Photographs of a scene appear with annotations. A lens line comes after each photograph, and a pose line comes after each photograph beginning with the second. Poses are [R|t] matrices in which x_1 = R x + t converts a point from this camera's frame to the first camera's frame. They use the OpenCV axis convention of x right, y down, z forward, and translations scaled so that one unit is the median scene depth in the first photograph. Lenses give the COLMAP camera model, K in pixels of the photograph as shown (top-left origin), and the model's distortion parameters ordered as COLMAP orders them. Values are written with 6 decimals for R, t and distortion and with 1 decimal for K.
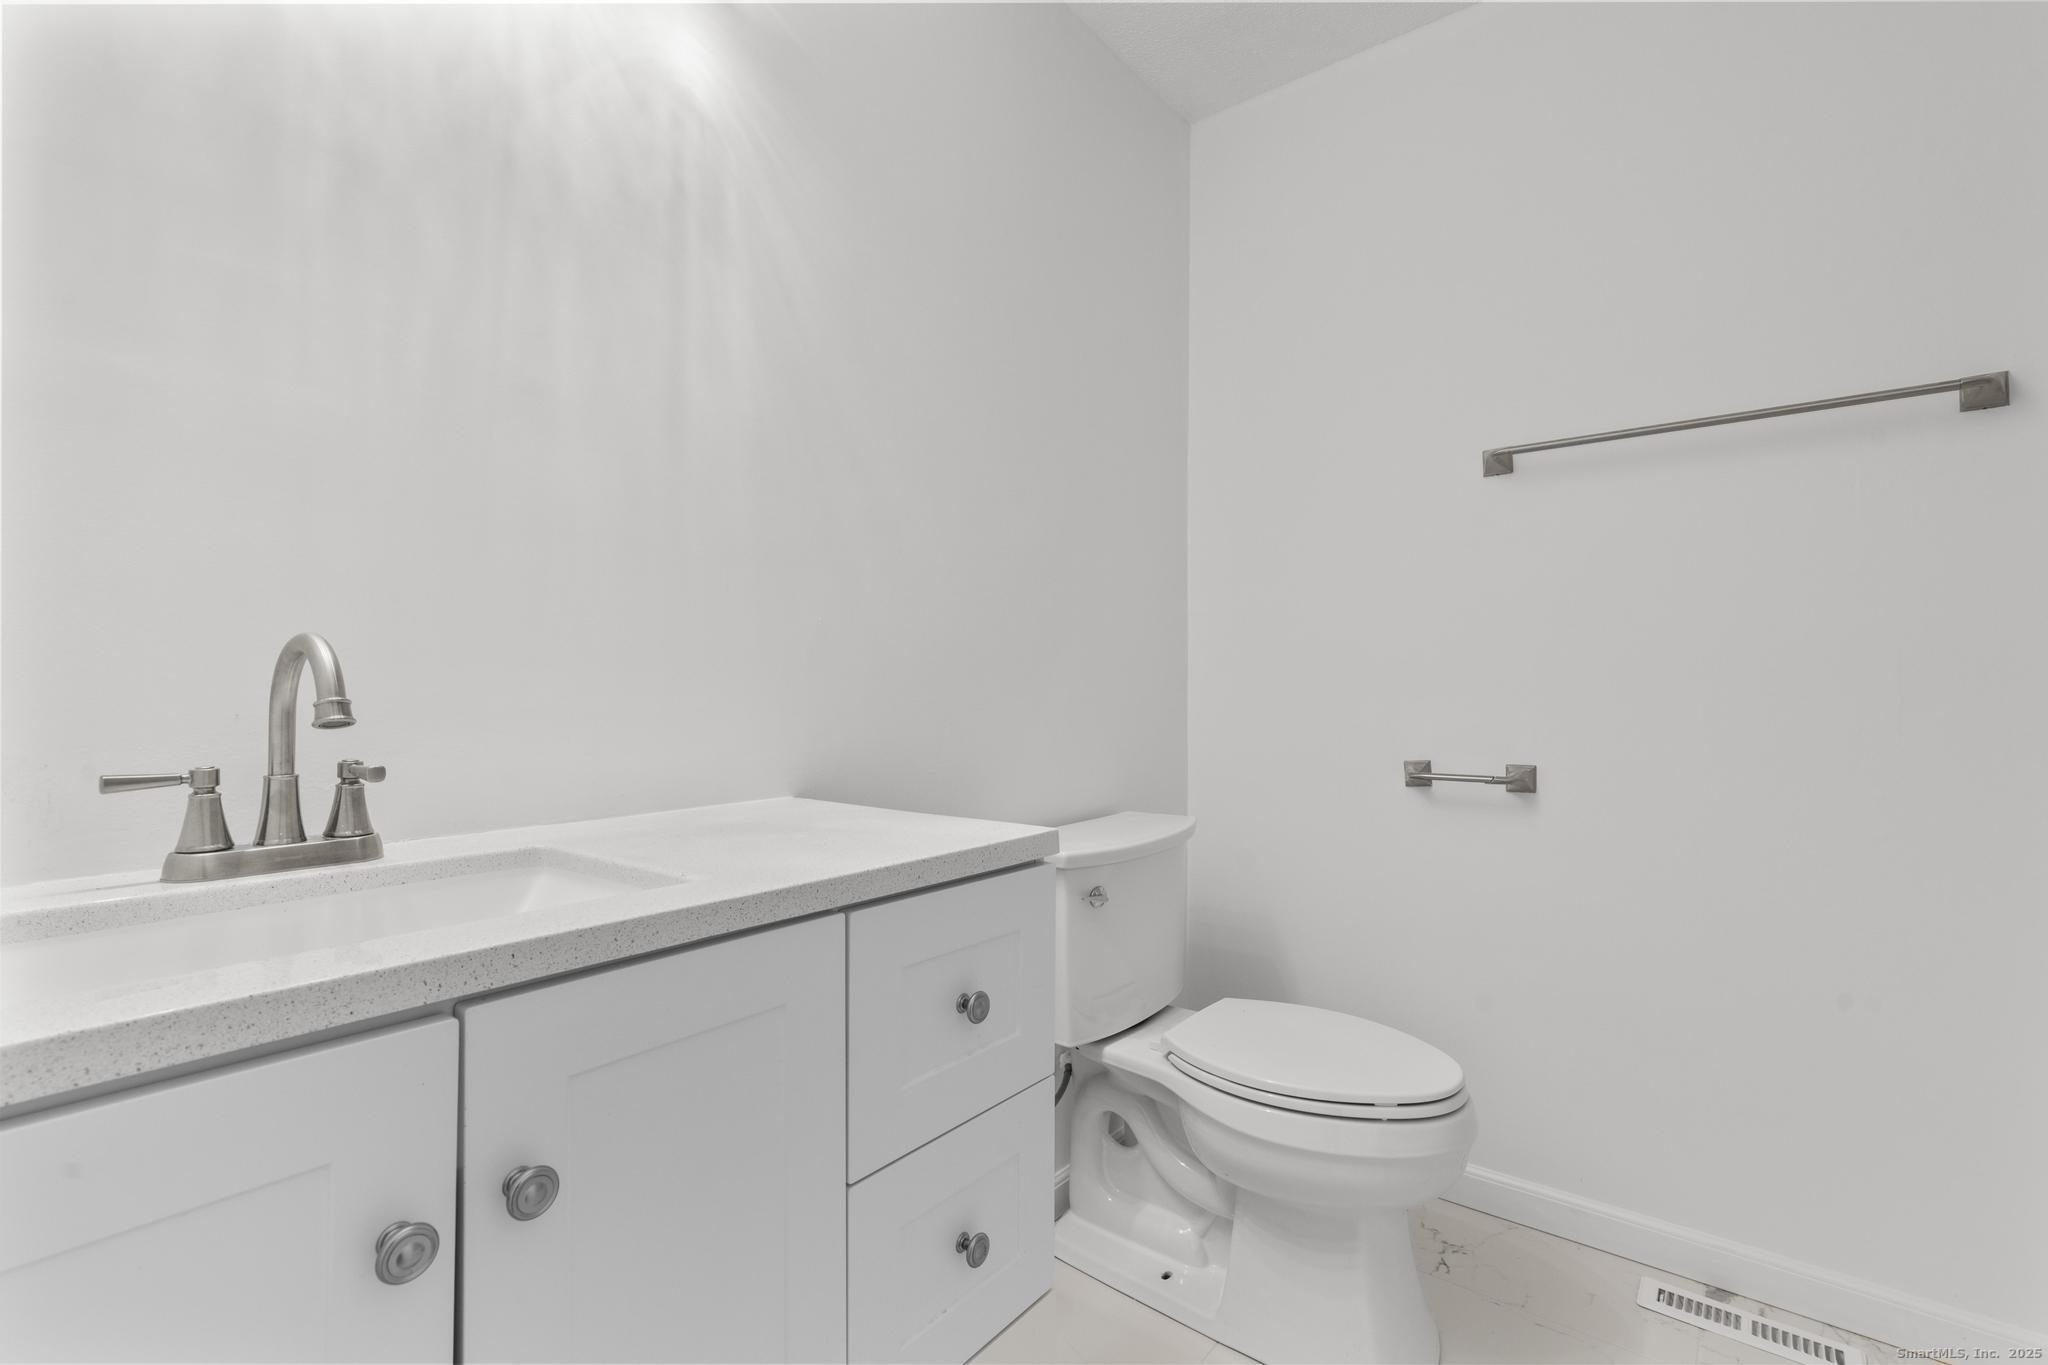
lens RADIAL K [[929.9, 0, 1021.6], [0, 929.9, 679.7], [0, 0, 1]] dist [0.003584, 0.001102]
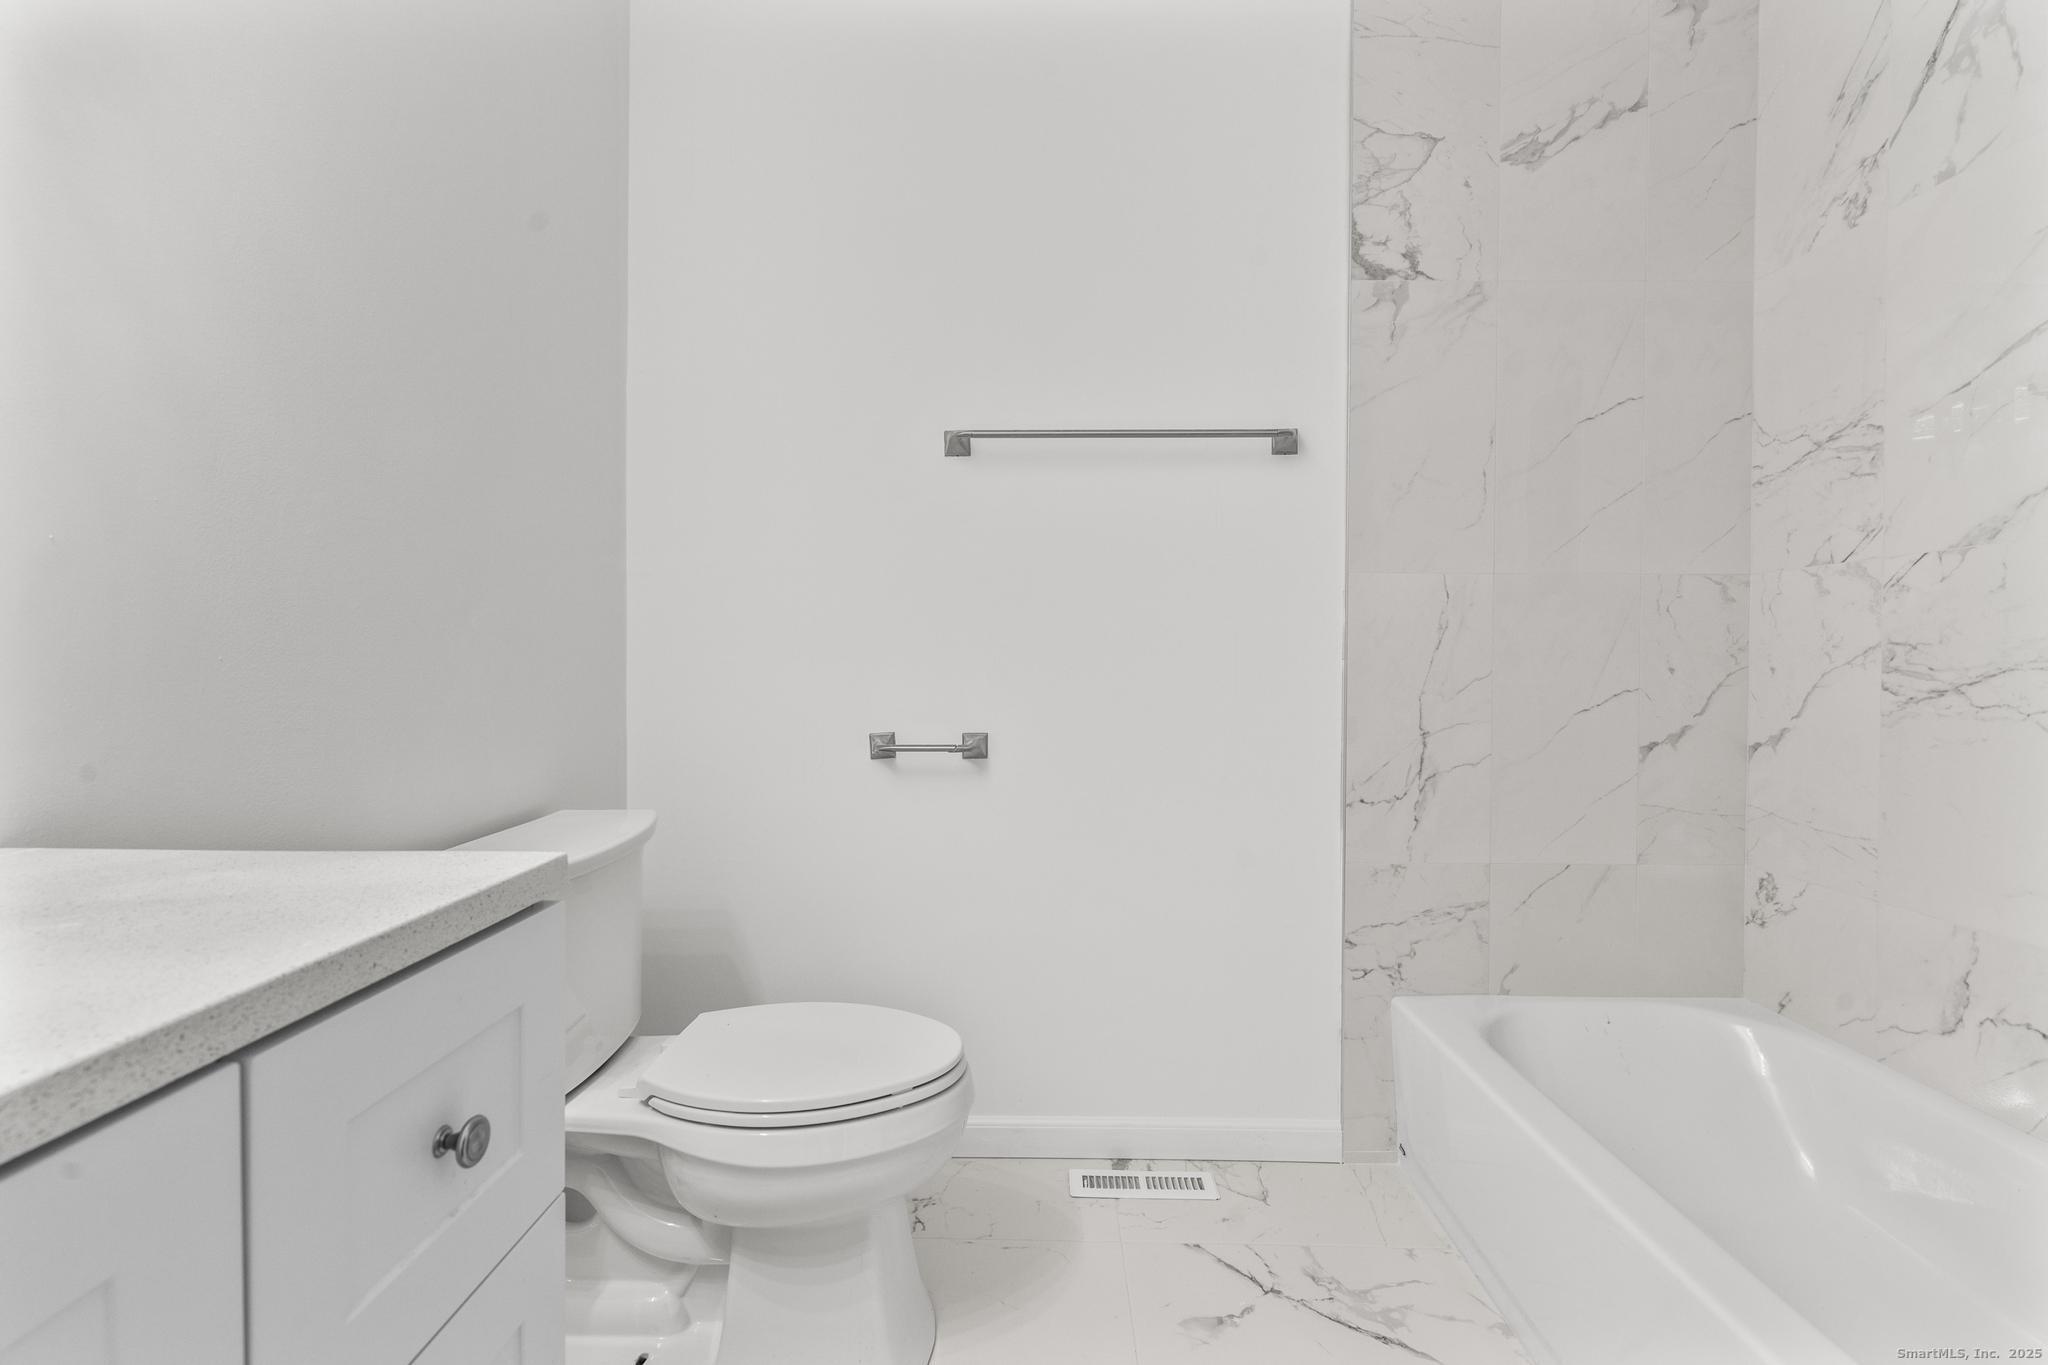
lens RADIAL K [[929.9, 0, 1026.0], [0, 929.9, 684.4], [0, 0, 1]] dist [0.003584, 0.001102]
pose [[0.789794, -0.011356, 0.613267, -0.079813], [-0.009410, 0.999487, 0.030626, 0.003469], [-0.613300, -0.029959, 0.789282, 0.144954]]
